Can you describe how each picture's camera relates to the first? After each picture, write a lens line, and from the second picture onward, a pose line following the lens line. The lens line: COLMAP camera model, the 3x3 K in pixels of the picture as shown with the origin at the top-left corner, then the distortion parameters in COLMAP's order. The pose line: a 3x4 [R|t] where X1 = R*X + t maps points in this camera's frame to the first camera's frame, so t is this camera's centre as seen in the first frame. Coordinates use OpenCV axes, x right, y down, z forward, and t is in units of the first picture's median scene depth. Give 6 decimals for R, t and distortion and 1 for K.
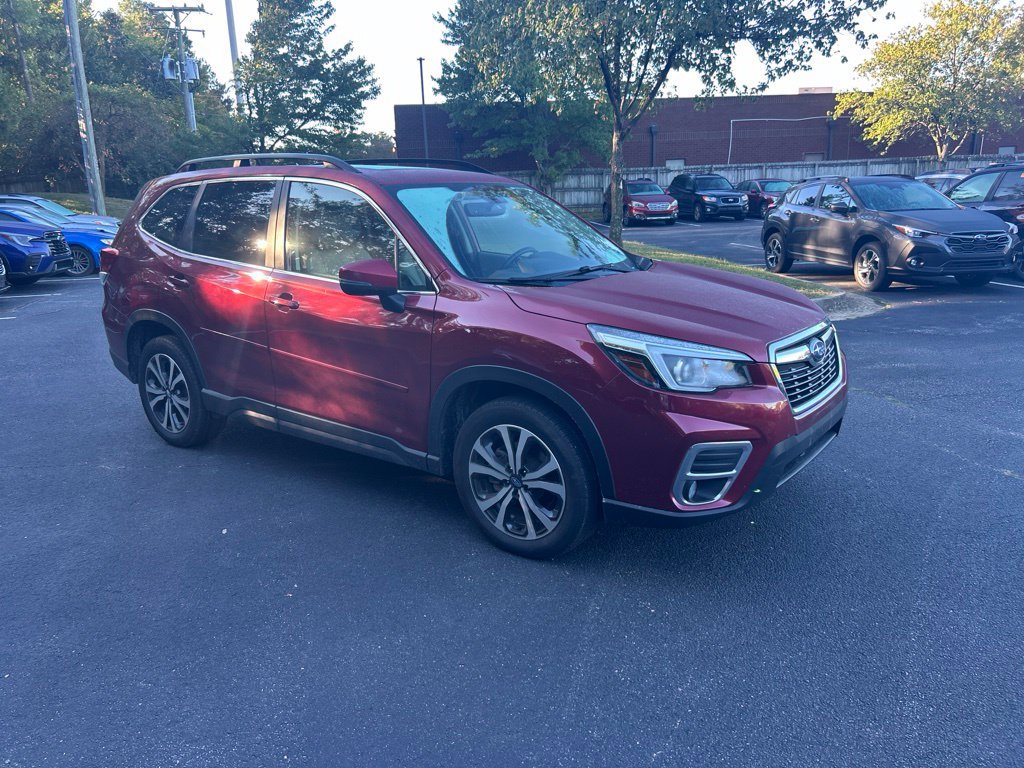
lens RADIAL K [[770.5, 0, 511.1], [0, 770.5, 382.0], [0, 0, 1]] dist [0.047454, -0.051394]
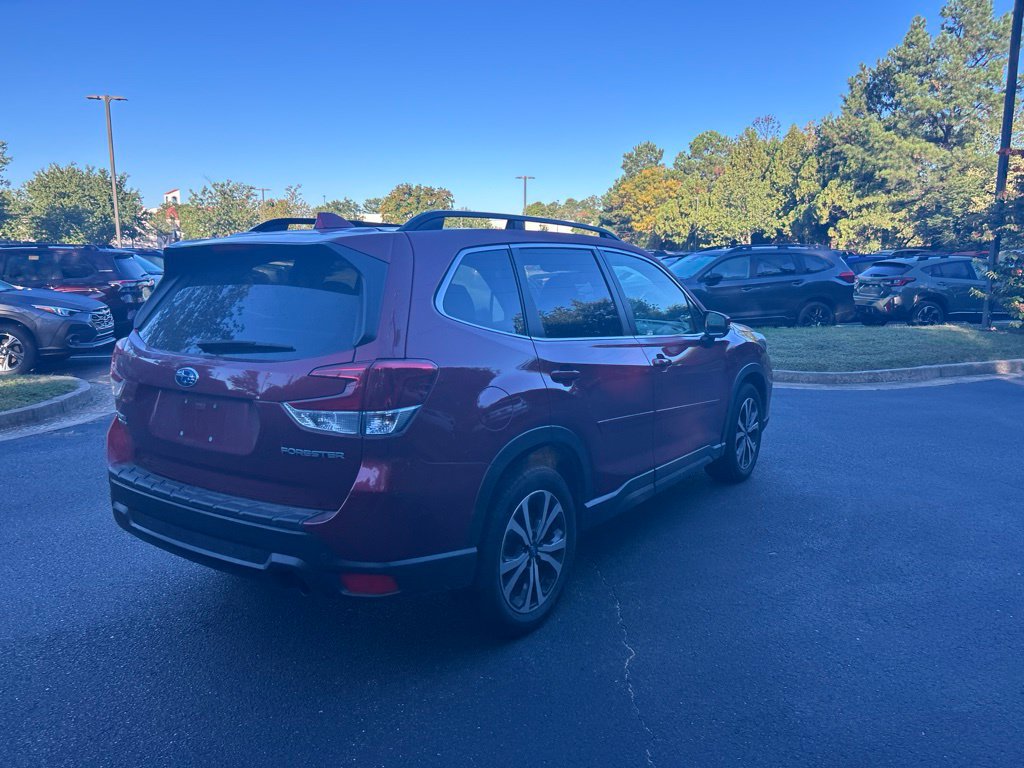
lens RADIAL K [[770.5, 0, 517.9], [0, 770.5, 373.2], [0, 0, 1]] dist [0.047454, -0.051394]
pose [[-0.045068, -0.122553, 0.991438, -0.497462], [0.241027, 0.961793, 0.129845, -0.102349], [-0.969471, 0.244815, -0.013807, 0.451375]]
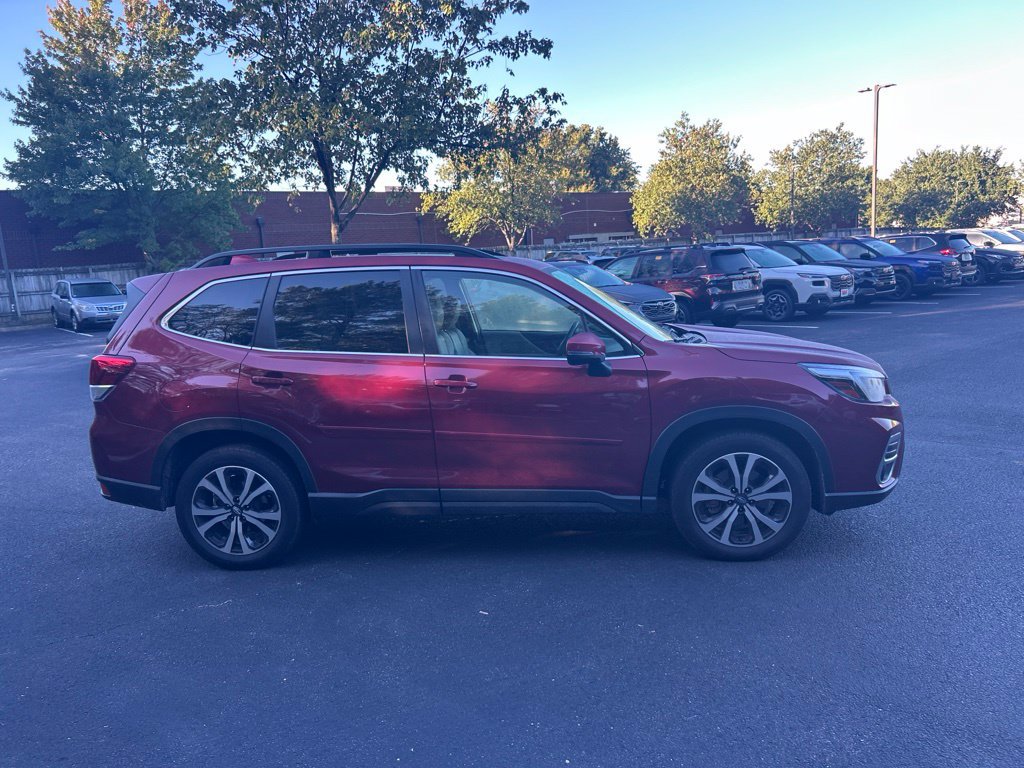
lens RADIAL K [[770.5, 0, 519.4], [0, 770.5, 383.7], [0, 0, 1]] dist [0.047454, -0.051394]
pose [[0.847739, -0.102747, 0.520366, -0.280766], [0.158845, 0.985211, -0.064247, -0.009062], [-0.506069, 0.137123, 0.851523, 0.031834]]
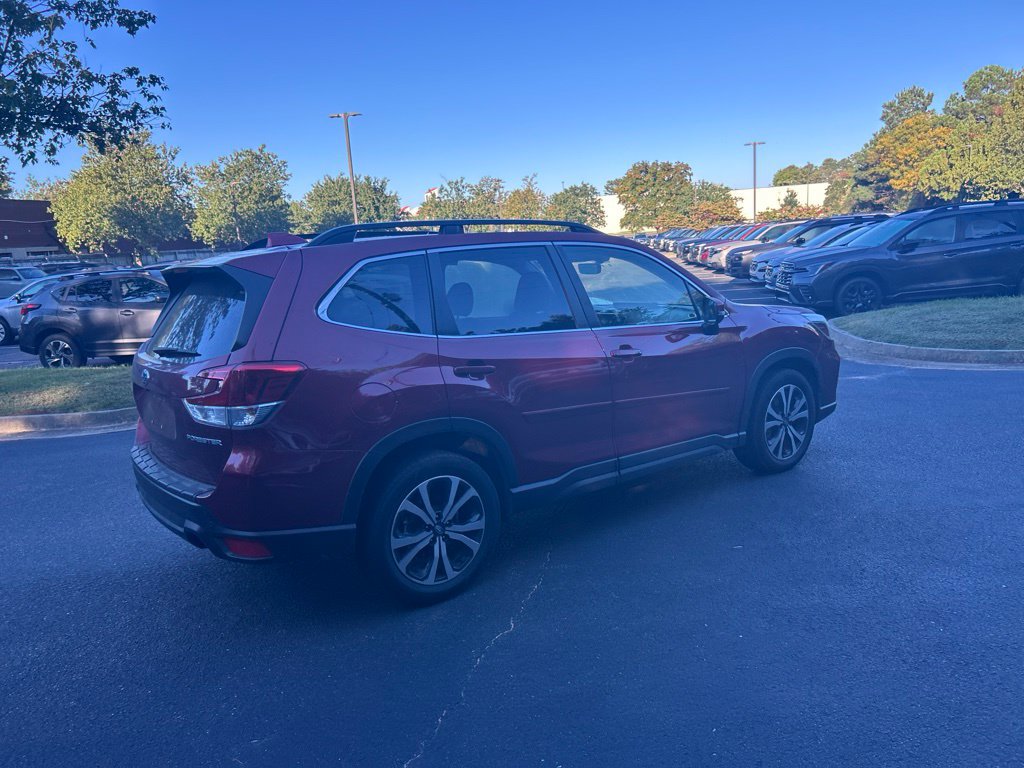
lens RADIAL K [[770.5, 0, 517.8], [0, 770.5, 386.3], [0, 0, 1]] dist [0.047454, -0.051394]
pose [[0.266183, -0.165502, 0.949608, -0.503710], [0.287795, 0.953861, 0.085572, -0.072218], [-0.919957, 0.250515, 0.301532, 0.309130]]
